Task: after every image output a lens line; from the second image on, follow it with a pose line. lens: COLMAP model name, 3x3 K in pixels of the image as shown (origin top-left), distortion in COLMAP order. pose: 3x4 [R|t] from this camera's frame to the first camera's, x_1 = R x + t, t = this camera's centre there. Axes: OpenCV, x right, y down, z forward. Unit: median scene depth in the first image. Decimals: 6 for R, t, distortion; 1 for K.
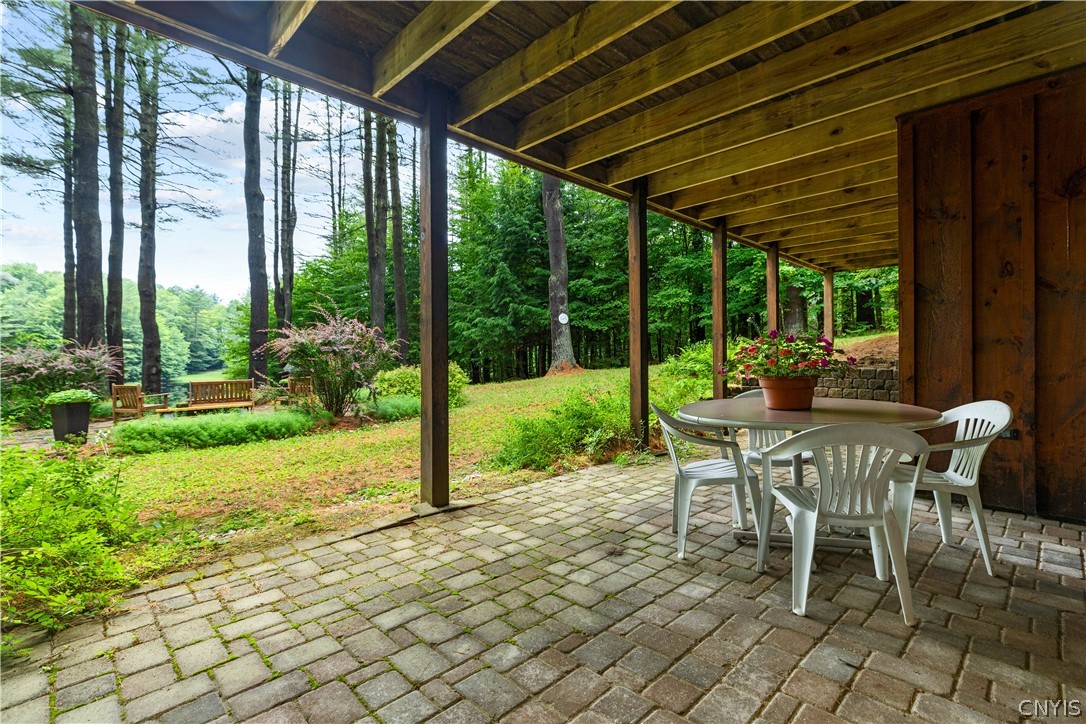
lens RADIAL K [[503.0, 0, 542.3], [0, 503.0, 356.5], [0, 0, 1]] dist [-0.000694, -0.000015]
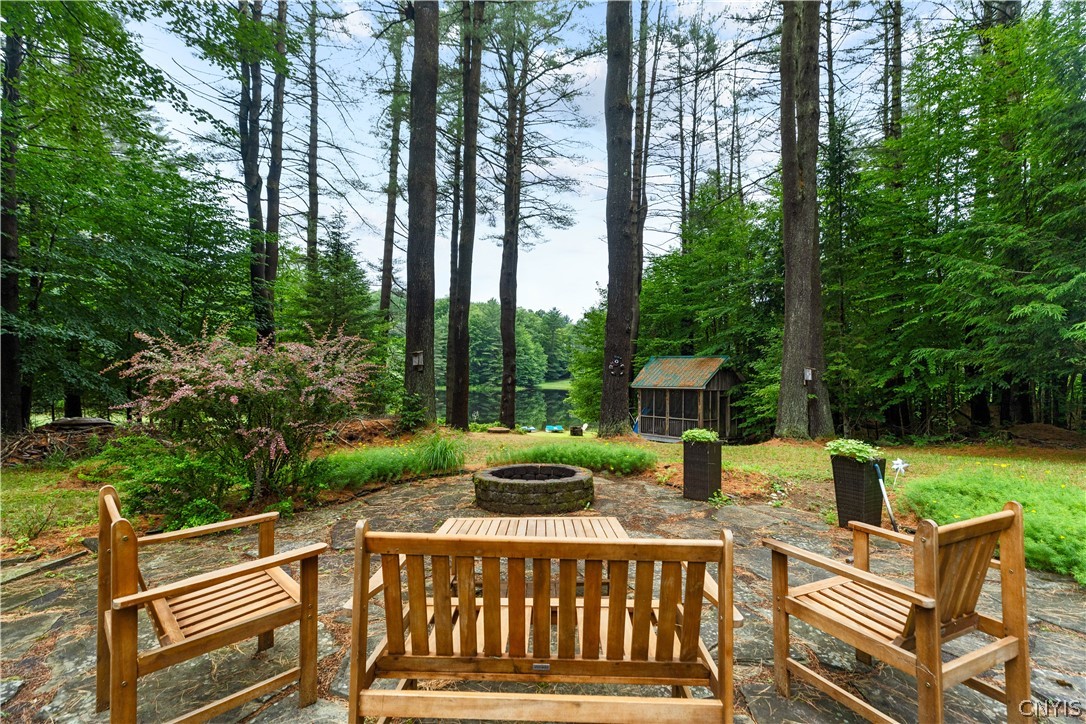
lens RADIAL K [[463.8, 0, 539.1], [0, 463.8, 360.0], [0, 0, 1]] dist [-0.000813, -0.000018]
pose [[0.804382, 0.012542, -0.593979, -0.071947], [-0.026255, 0.999551, -0.014449, -0.000525], [0.593531, 0.027217, 0.804350, 0.115221]]
